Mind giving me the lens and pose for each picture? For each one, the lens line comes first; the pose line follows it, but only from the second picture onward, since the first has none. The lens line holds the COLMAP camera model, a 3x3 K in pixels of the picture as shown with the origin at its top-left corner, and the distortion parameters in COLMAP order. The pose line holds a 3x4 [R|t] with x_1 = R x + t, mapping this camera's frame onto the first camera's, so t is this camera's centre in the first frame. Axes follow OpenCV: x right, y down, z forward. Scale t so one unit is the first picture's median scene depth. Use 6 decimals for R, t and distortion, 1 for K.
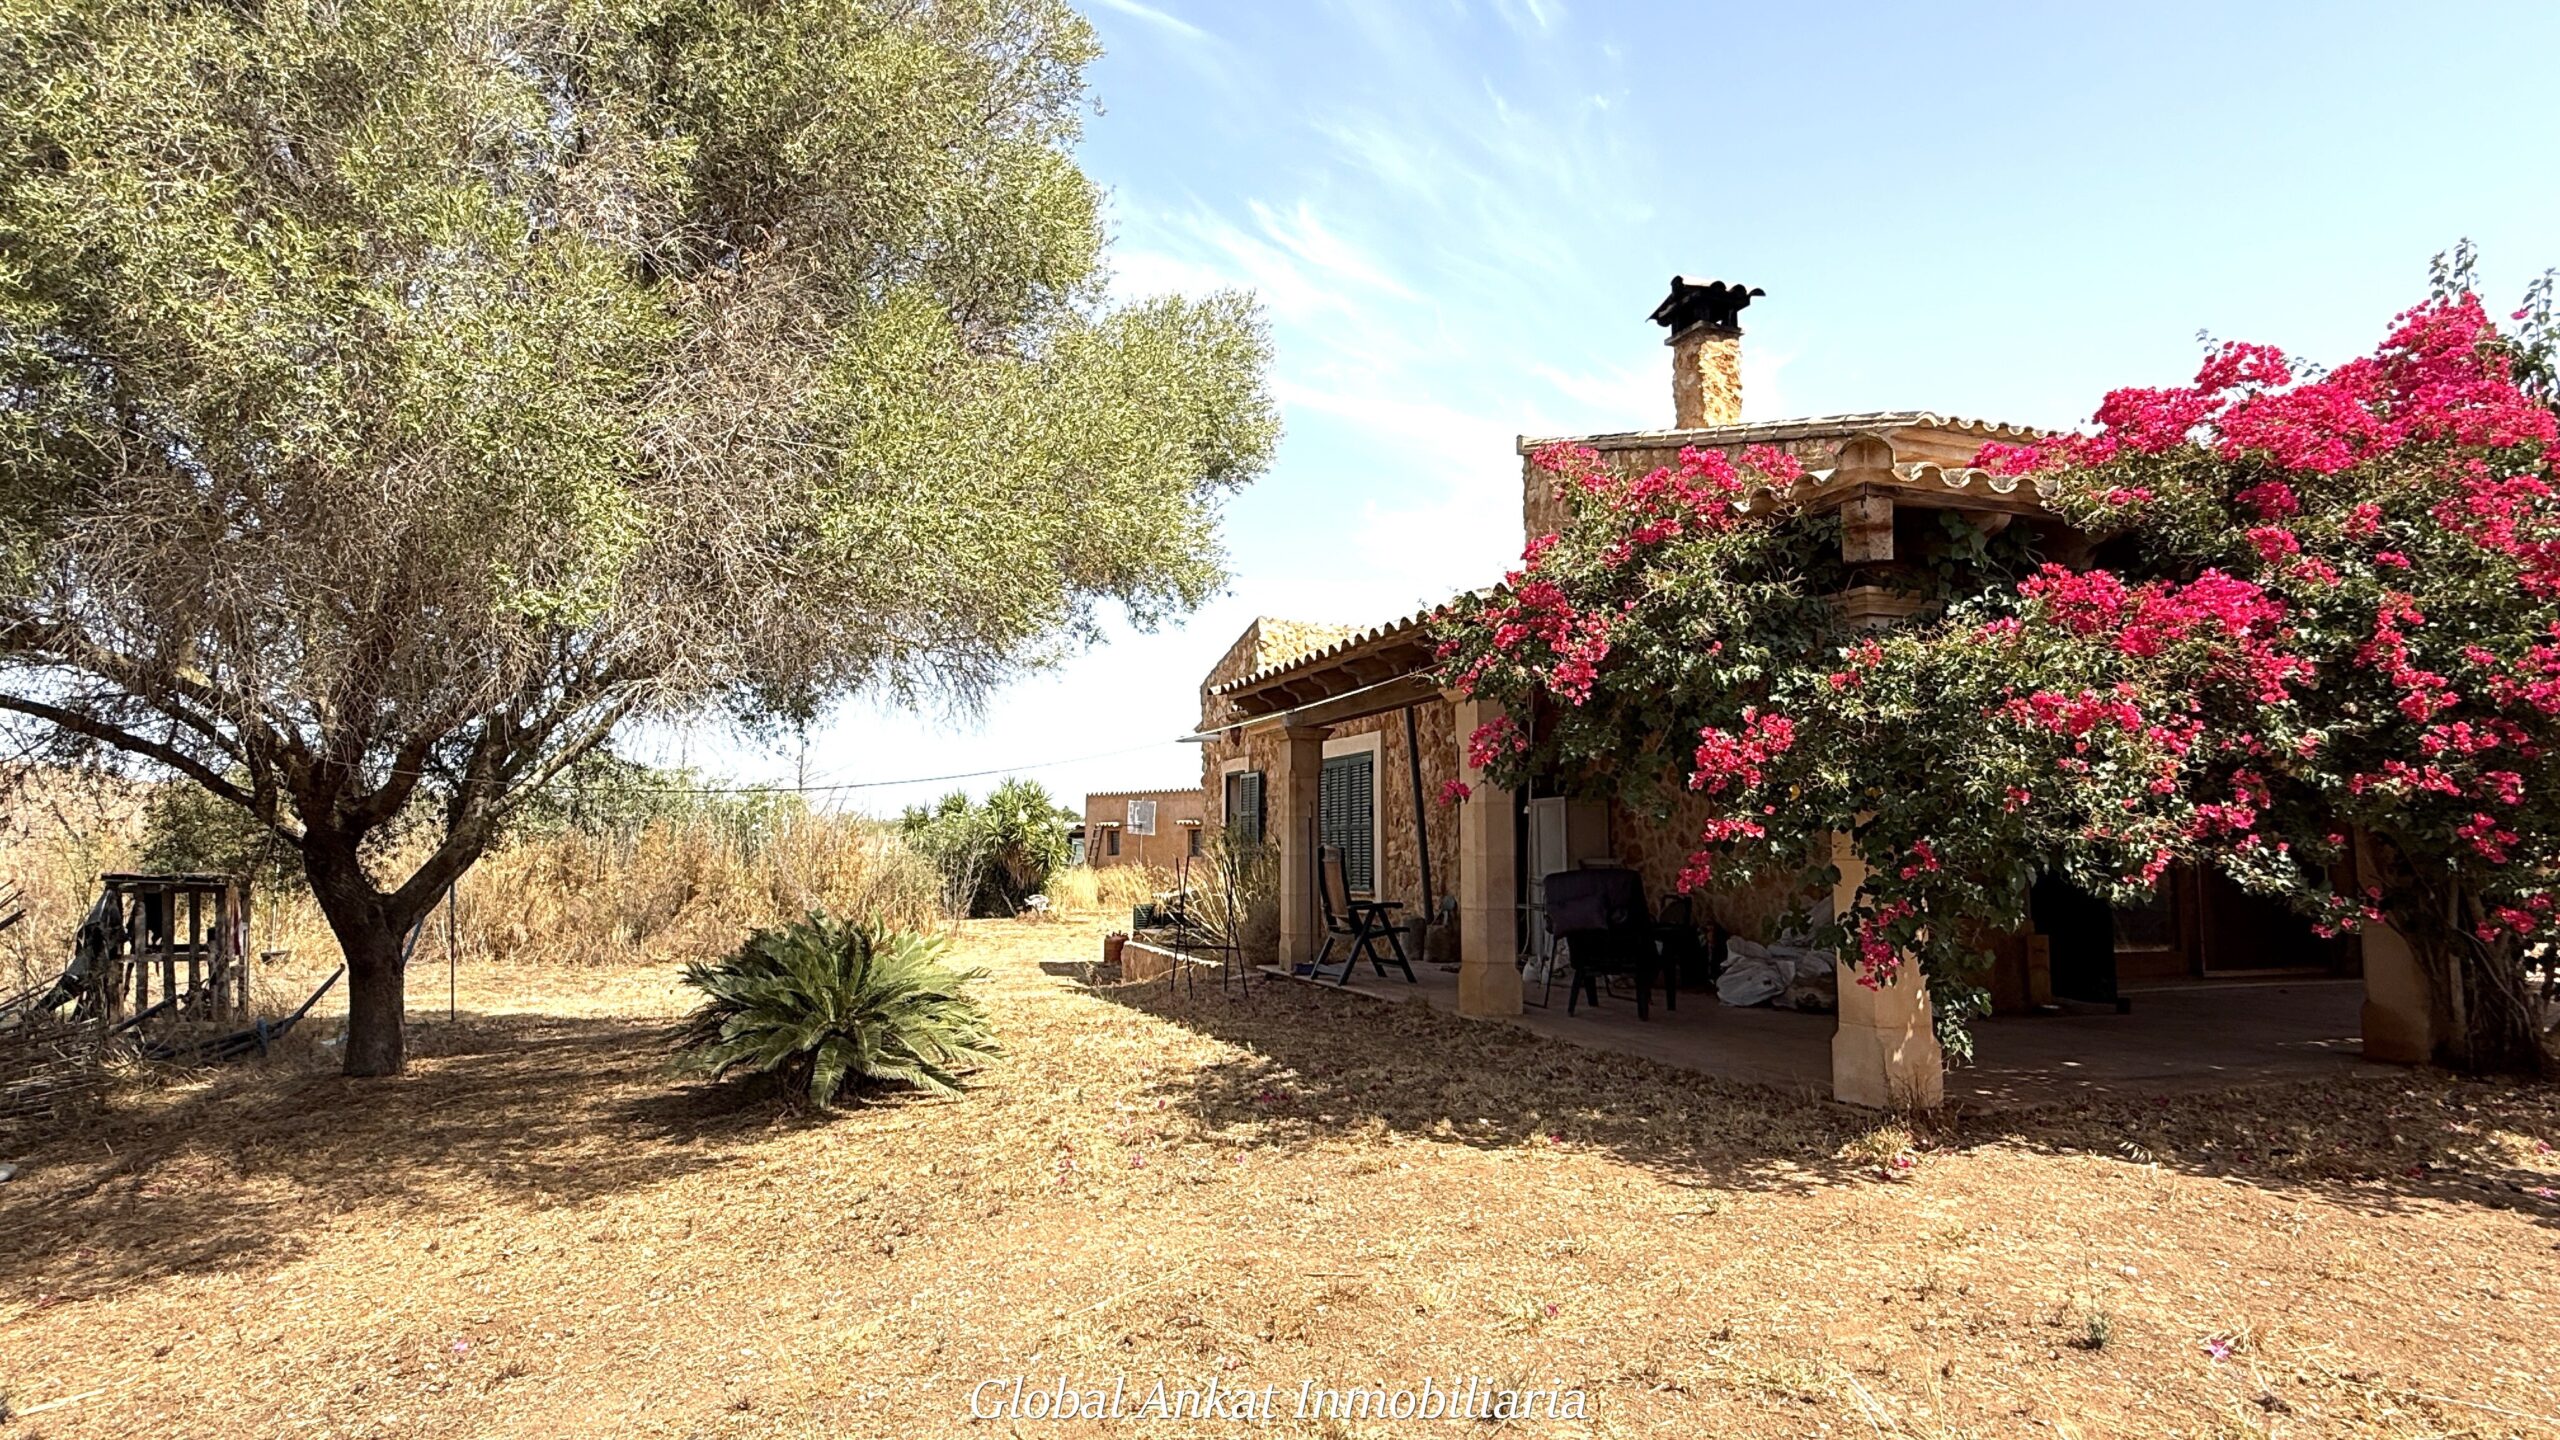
lens RADIAL K [[1402.8, 0, 1286.7], [0, 1402.8, 729.4], [0, 0, 1]] dist [0.011294, -0.000726]
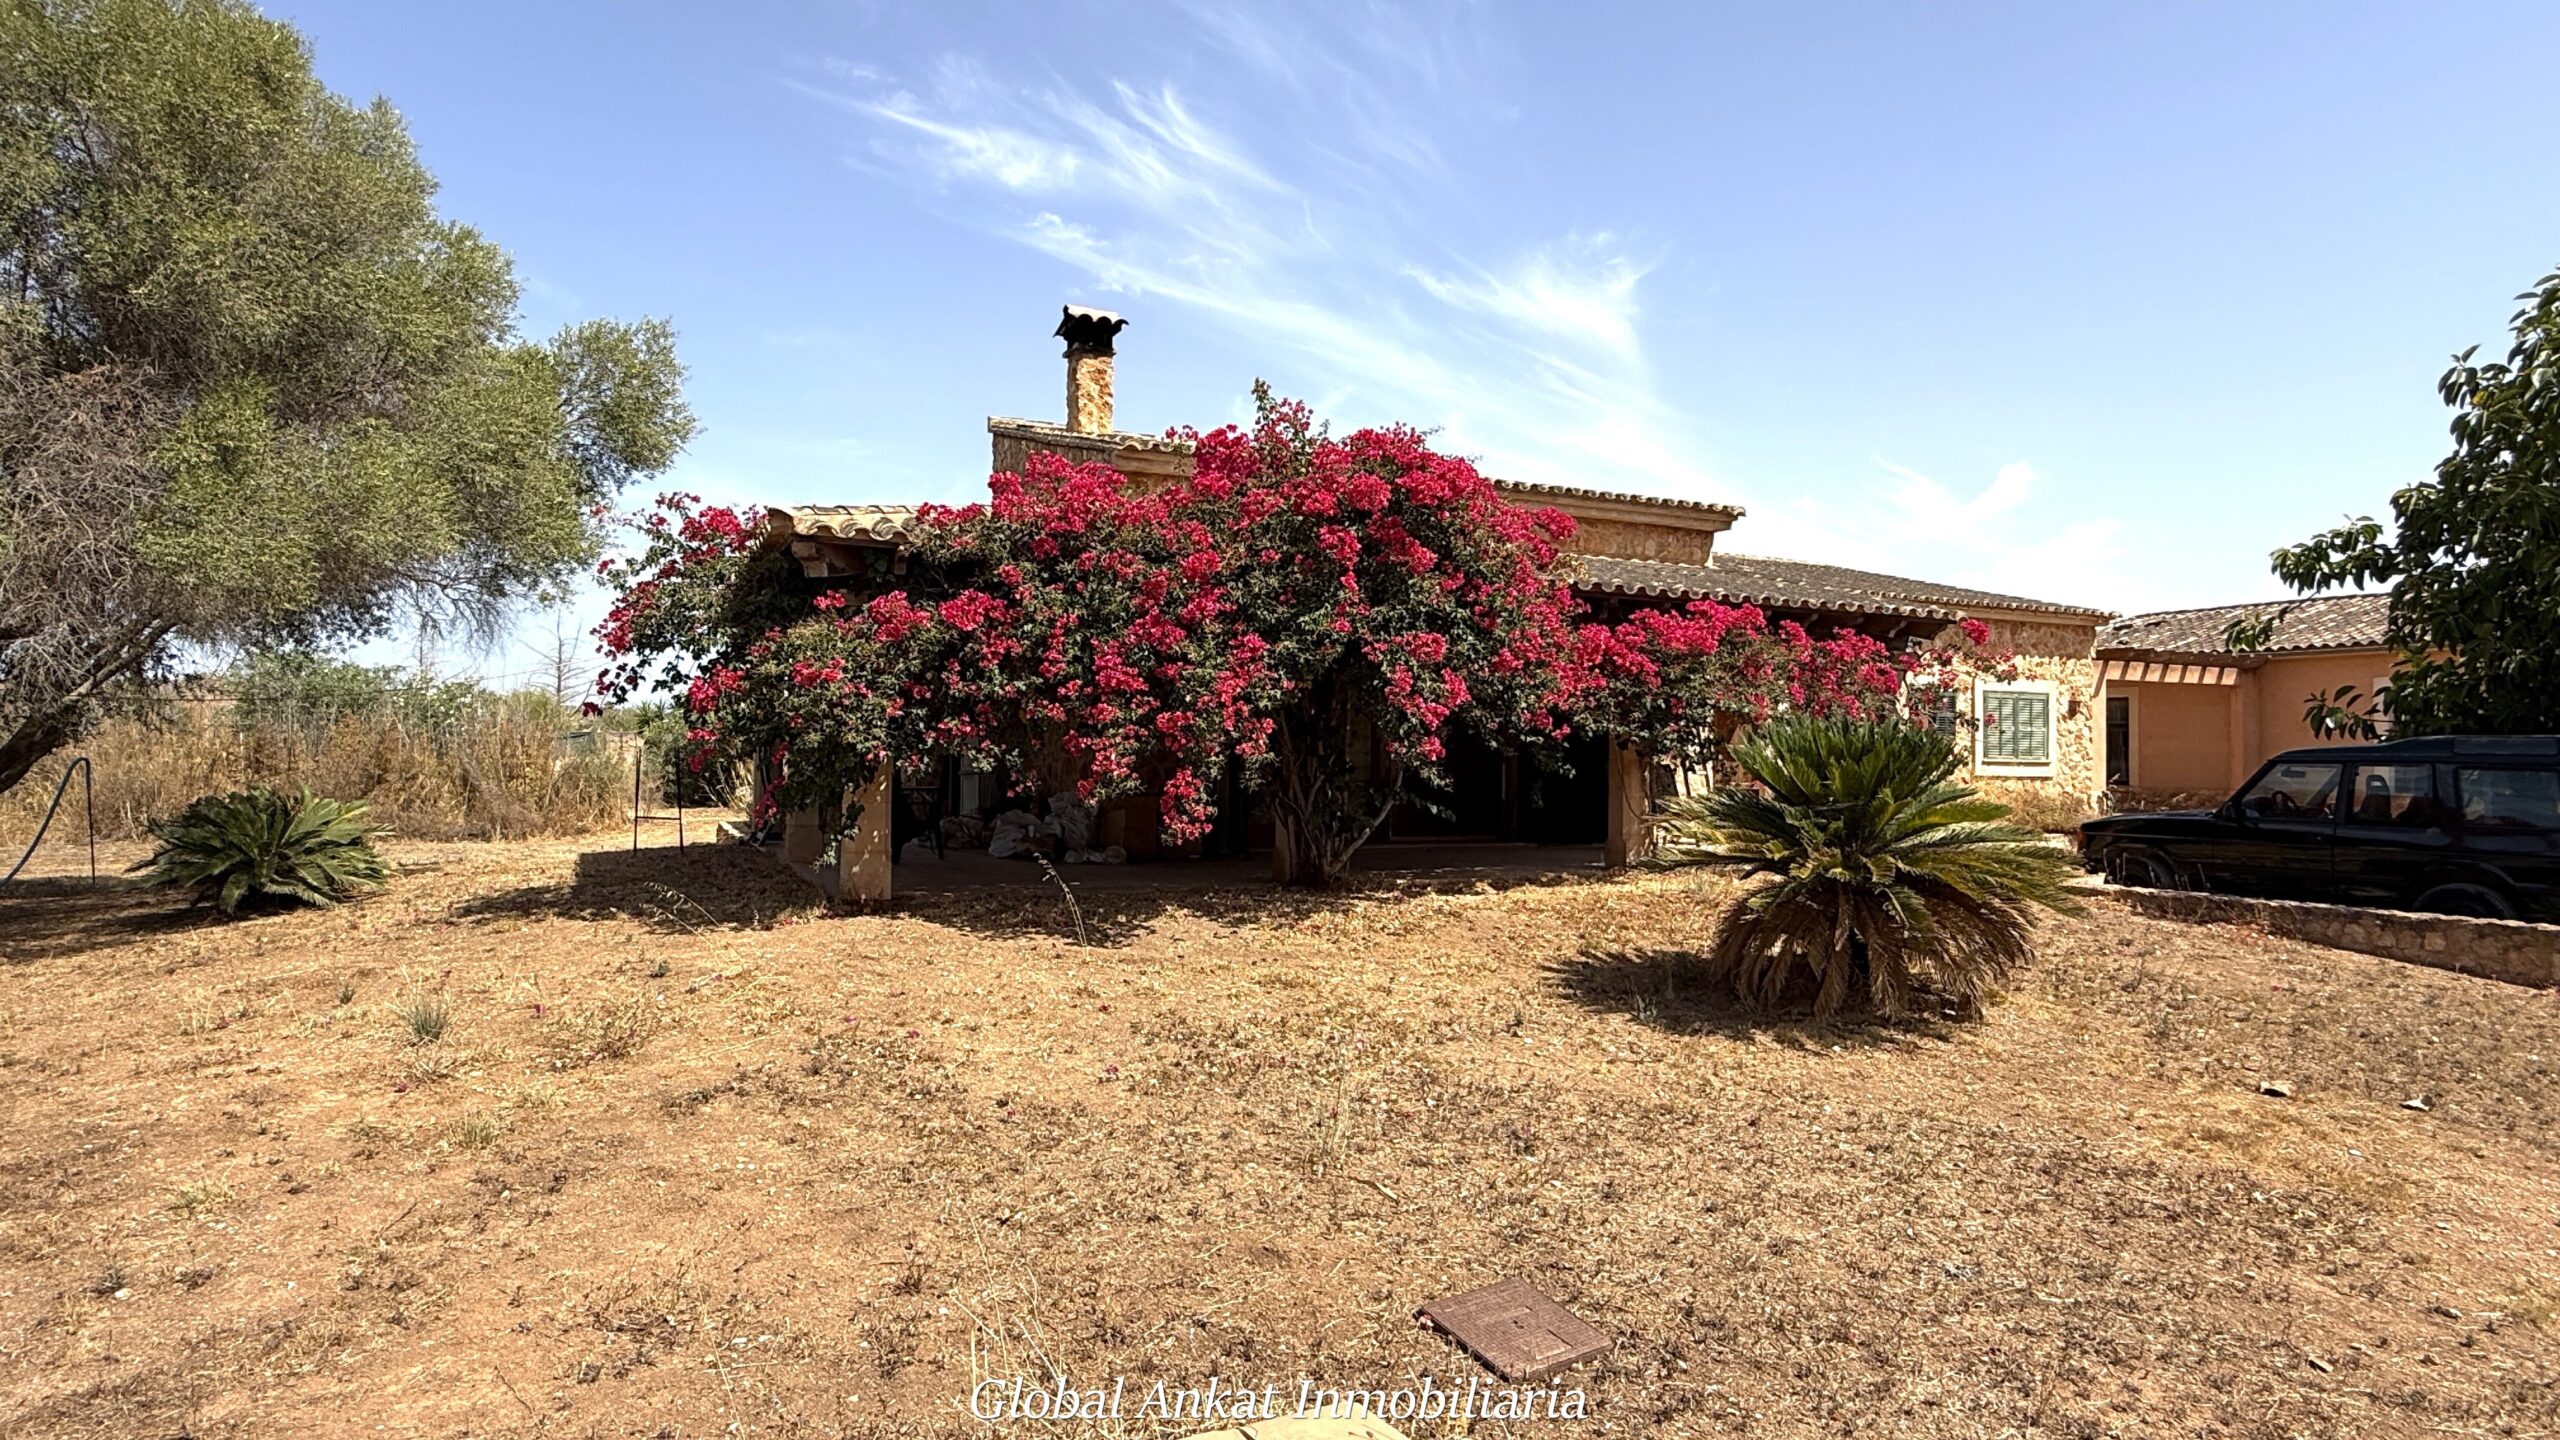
lens RADIAL K [[1402.8, 0, 1284.8], [0, 1402.8, 727.3], [0, 0, 1]] dist [0.011294, -0.000726]
pose [[0.995674, 0.009409, 0.092439, 0.364499], [-0.015896, 0.997442, 0.069695, -0.029163], [-0.091547, -0.070863, 0.993276, -0.330088]]
